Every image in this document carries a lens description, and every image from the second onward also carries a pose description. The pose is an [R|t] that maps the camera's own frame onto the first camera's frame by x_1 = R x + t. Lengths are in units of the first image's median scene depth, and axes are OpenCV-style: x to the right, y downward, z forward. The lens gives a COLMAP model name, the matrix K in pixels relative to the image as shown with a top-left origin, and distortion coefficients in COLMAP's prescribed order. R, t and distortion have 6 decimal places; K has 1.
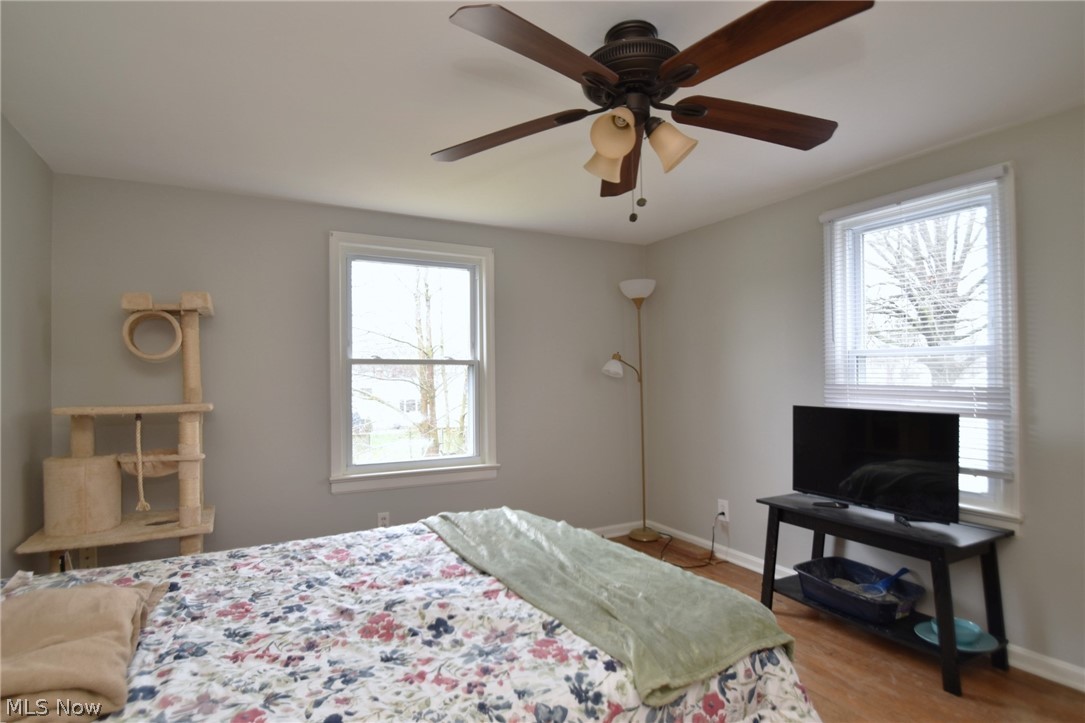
lens RADIAL K [[554.0, 0, 525.7], [0, 554.0, 375.4], [0, 0, 1]] dist [0.000120, -0.017293]
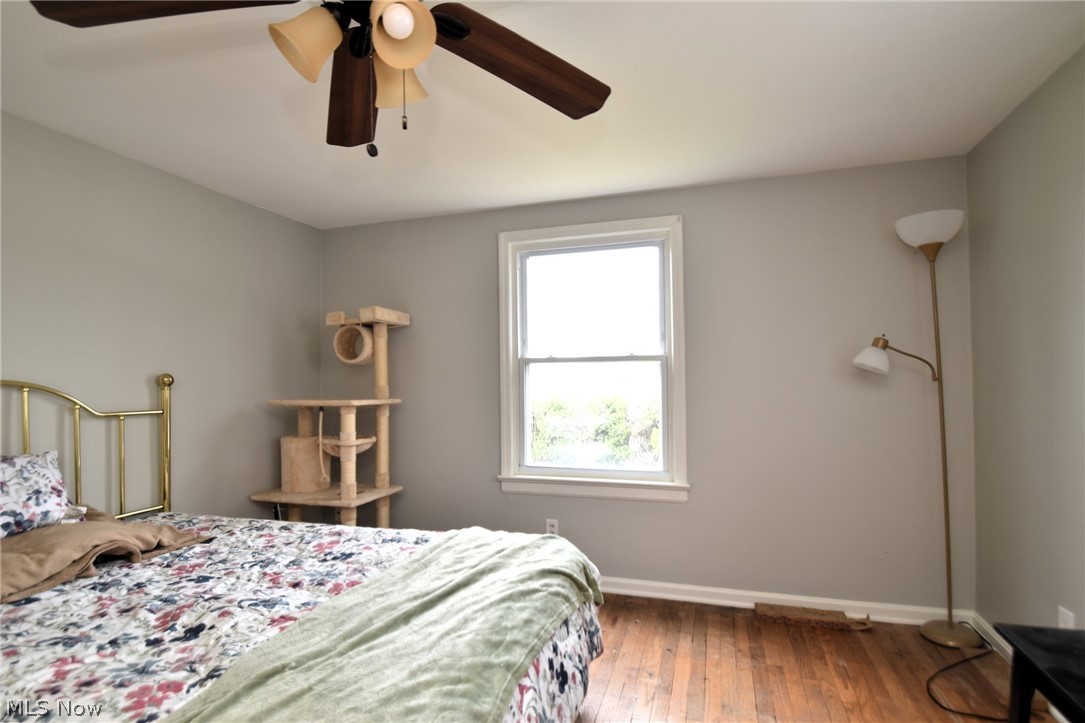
lens RADIAL K [[555.6, 0, 525.7], [0, 555.6, 374.4], [0, 0, 1]] dist [-0.015537, -0.001925]
pose [[0.696181, -0.009506, -0.717803, 0.661854], [0.009659, 0.999946, -0.003875, 0.004875], [0.717801, -0.004236, 0.696236, 0.515913]]
